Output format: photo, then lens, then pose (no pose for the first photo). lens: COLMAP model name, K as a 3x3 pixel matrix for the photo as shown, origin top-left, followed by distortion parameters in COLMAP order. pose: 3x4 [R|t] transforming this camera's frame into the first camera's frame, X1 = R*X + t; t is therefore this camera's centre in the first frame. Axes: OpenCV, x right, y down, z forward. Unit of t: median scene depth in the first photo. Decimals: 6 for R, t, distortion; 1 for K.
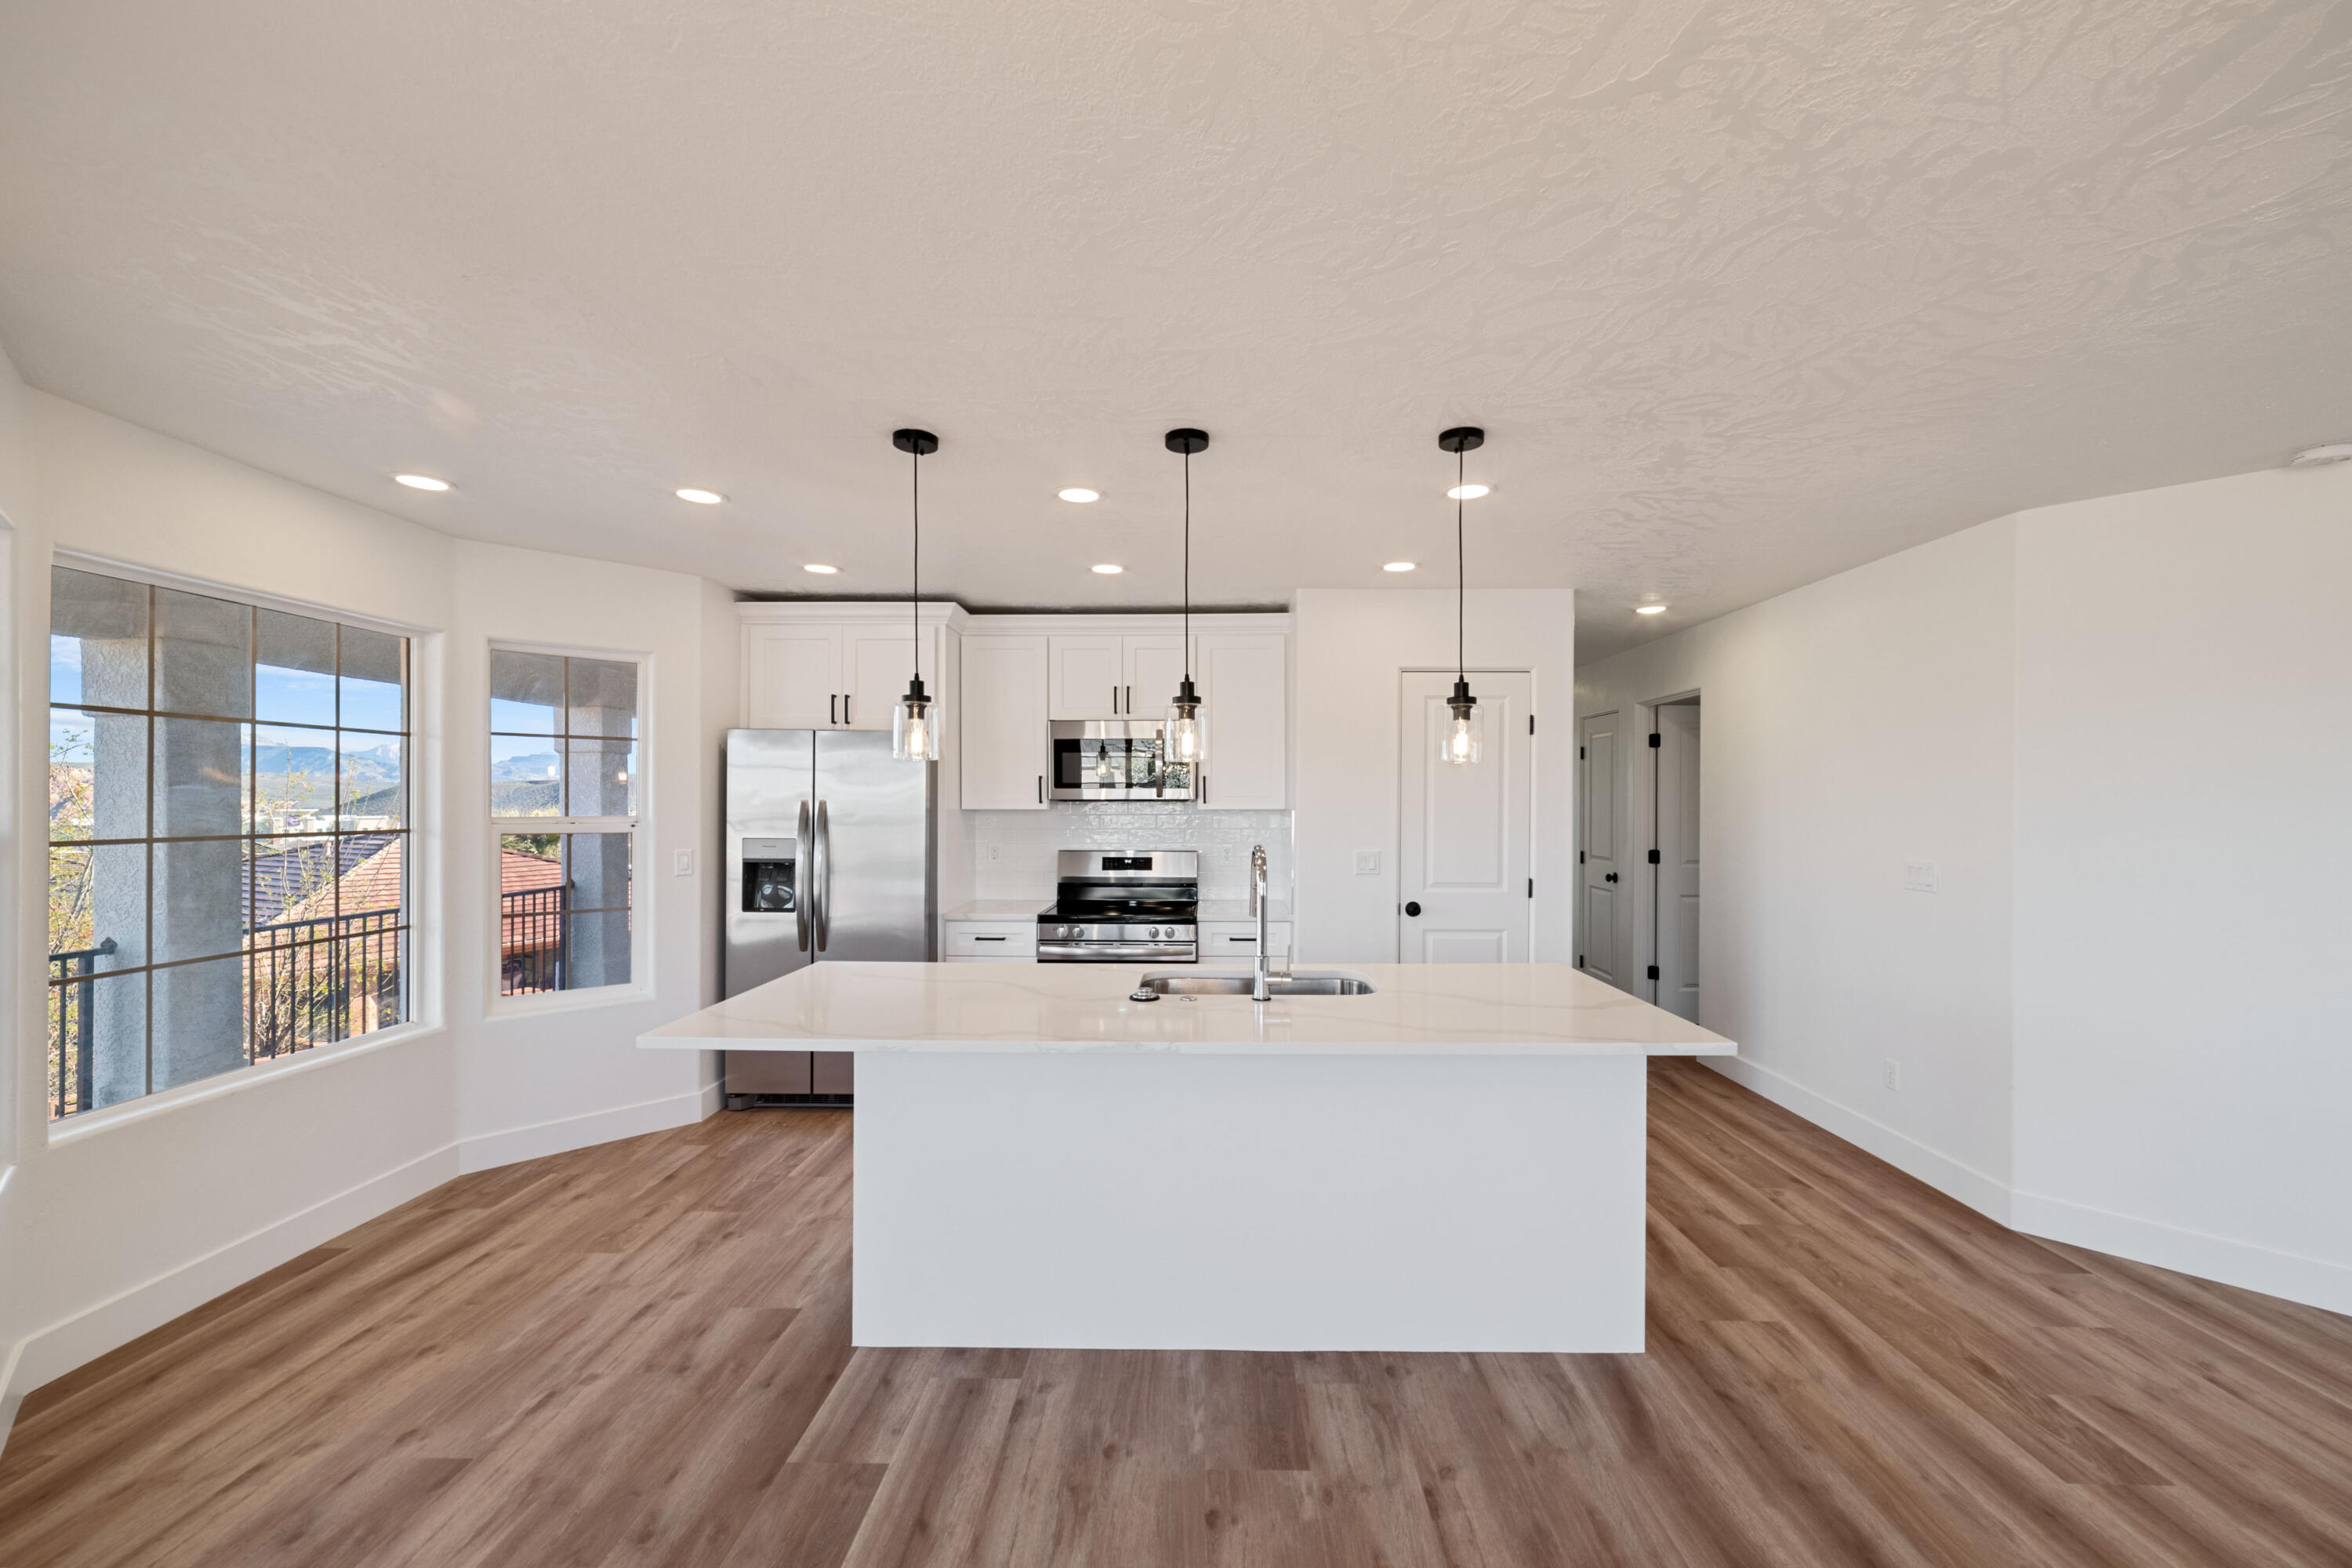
lens RADIAL K [[921.5, 0, 1199.3], [0, 921.5, 823.4], [0, 0, 1]] dist [0.002382, 0.000613]
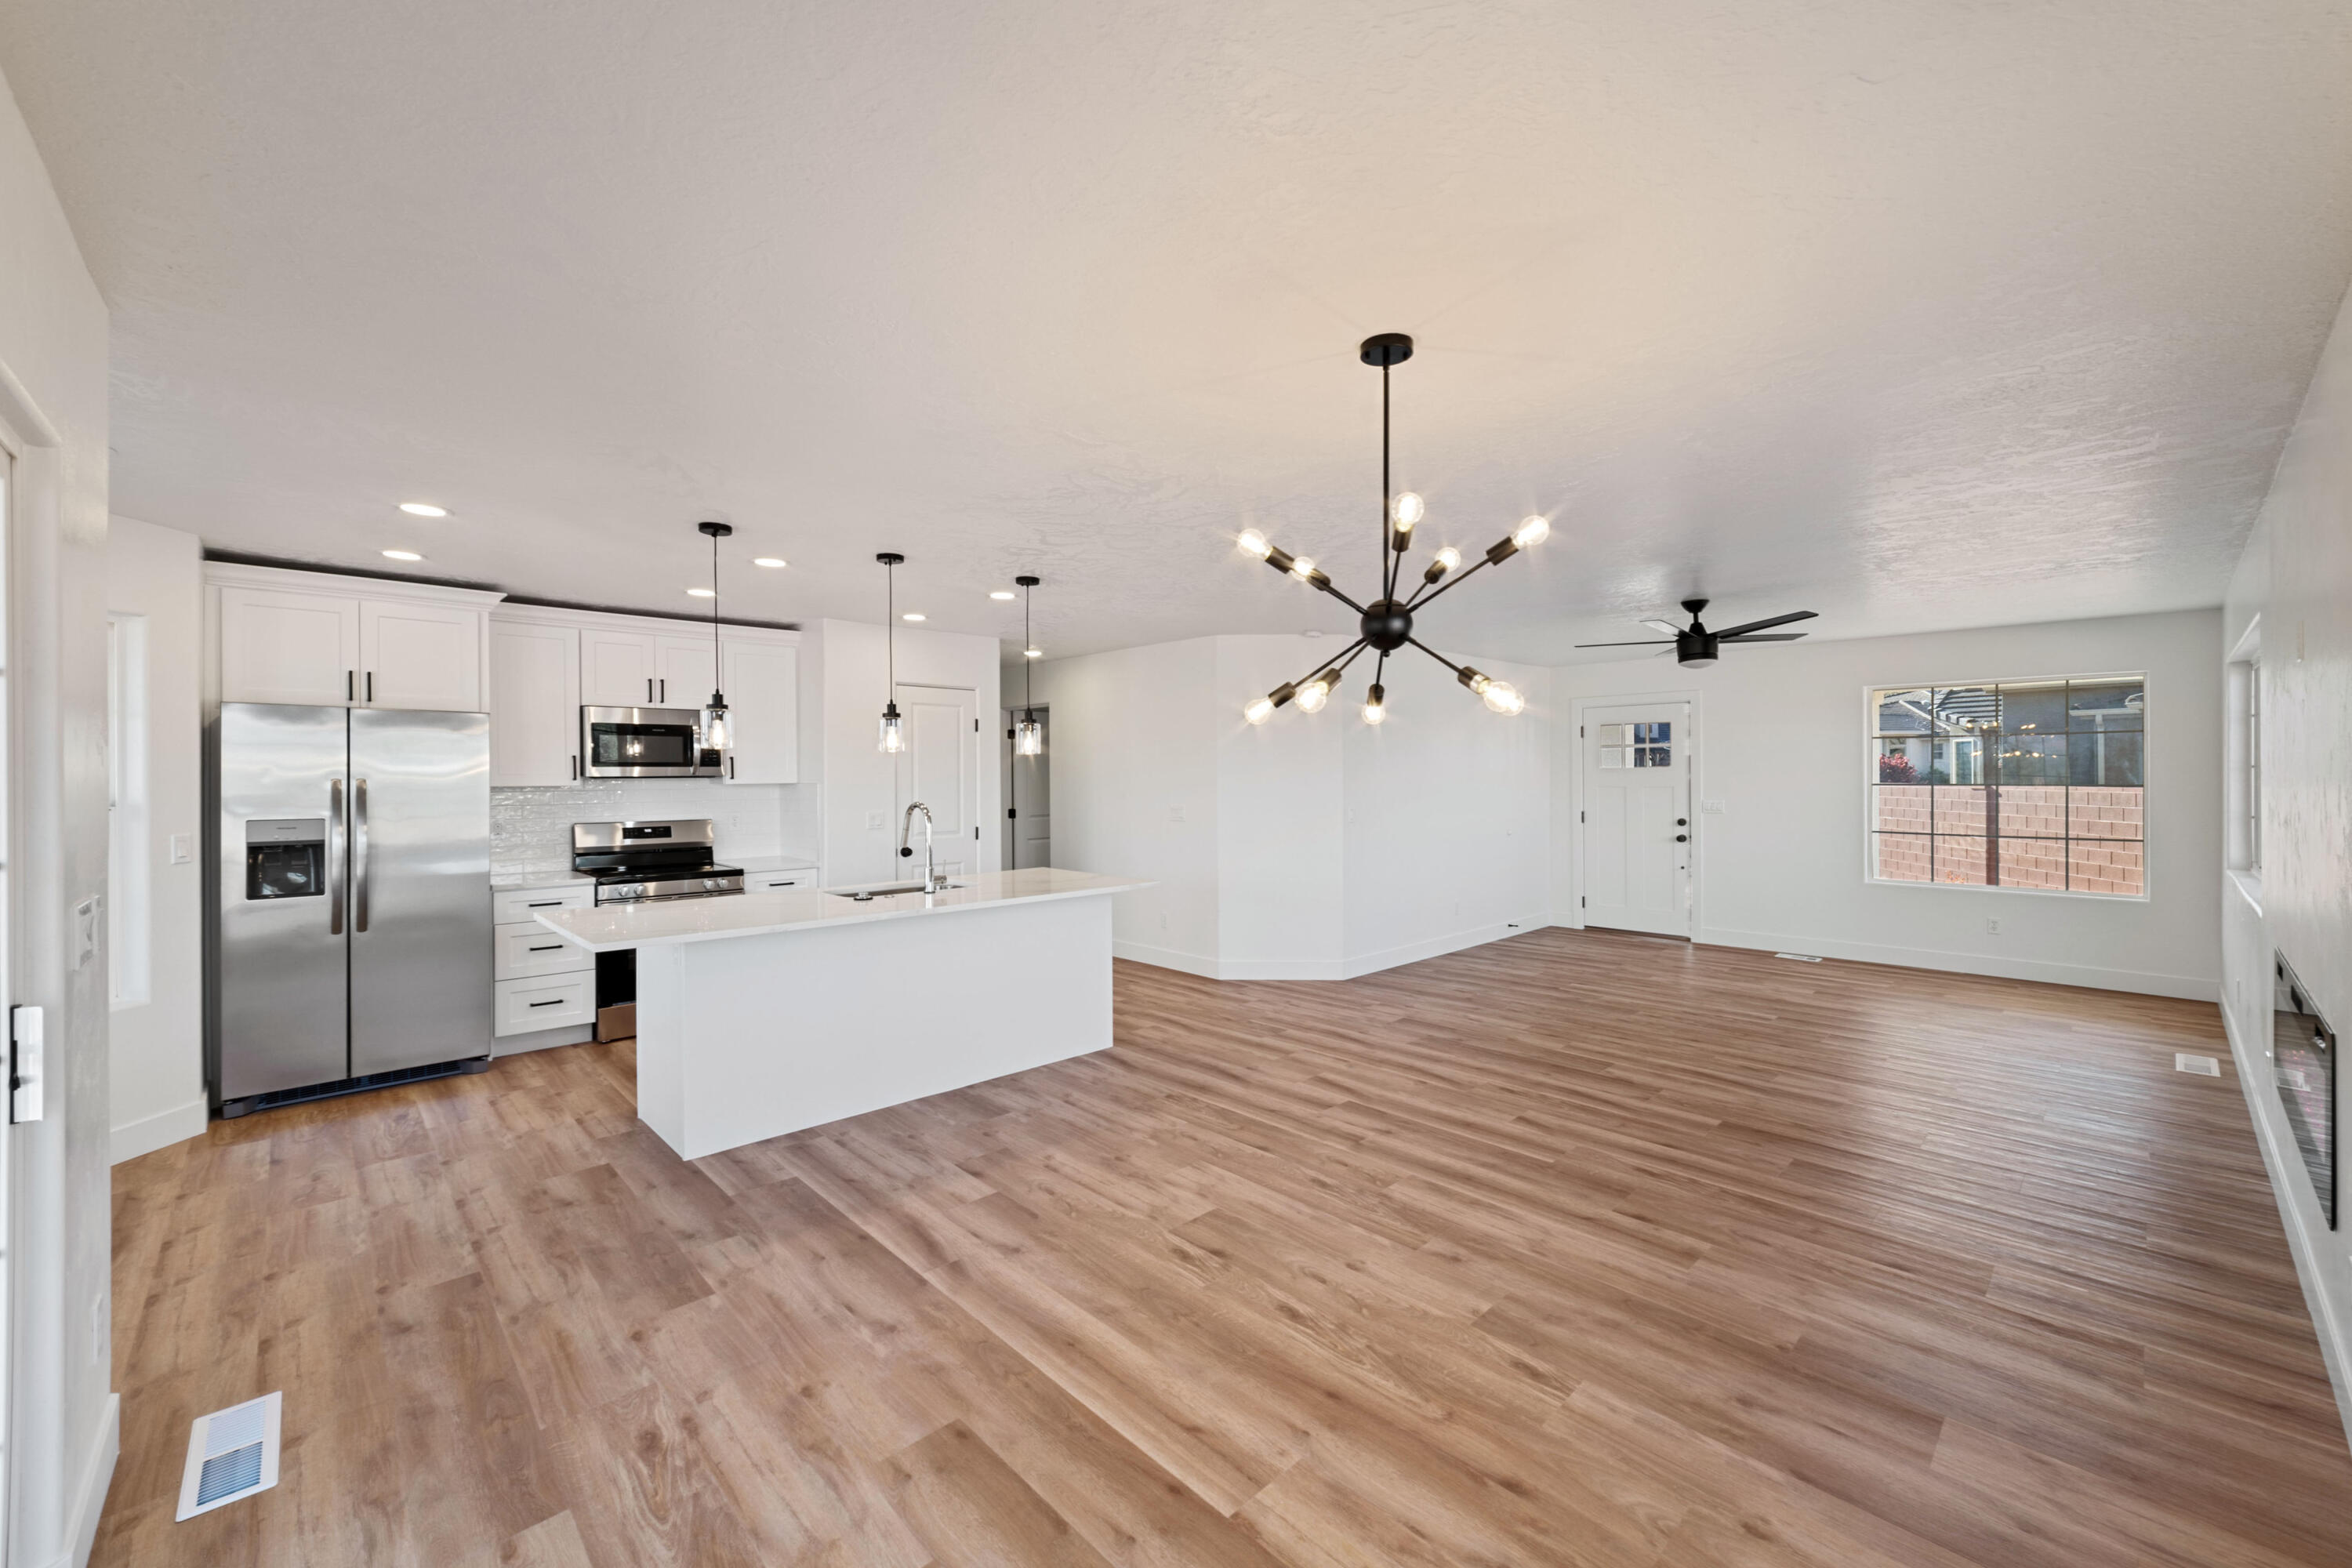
lens RADIAL K [[921.5, 0, 1182.4], [0, 921.5, 787.3], [0, 0, 1]] dist [0.002382, 0.000613]
pose [[0.713482, -0.015759, 0.700496, -0.675539], [0.025509, 0.999668, -0.003492, 0.013902], [-0.700209, 0.020360, 0.713648, -0.463533]]
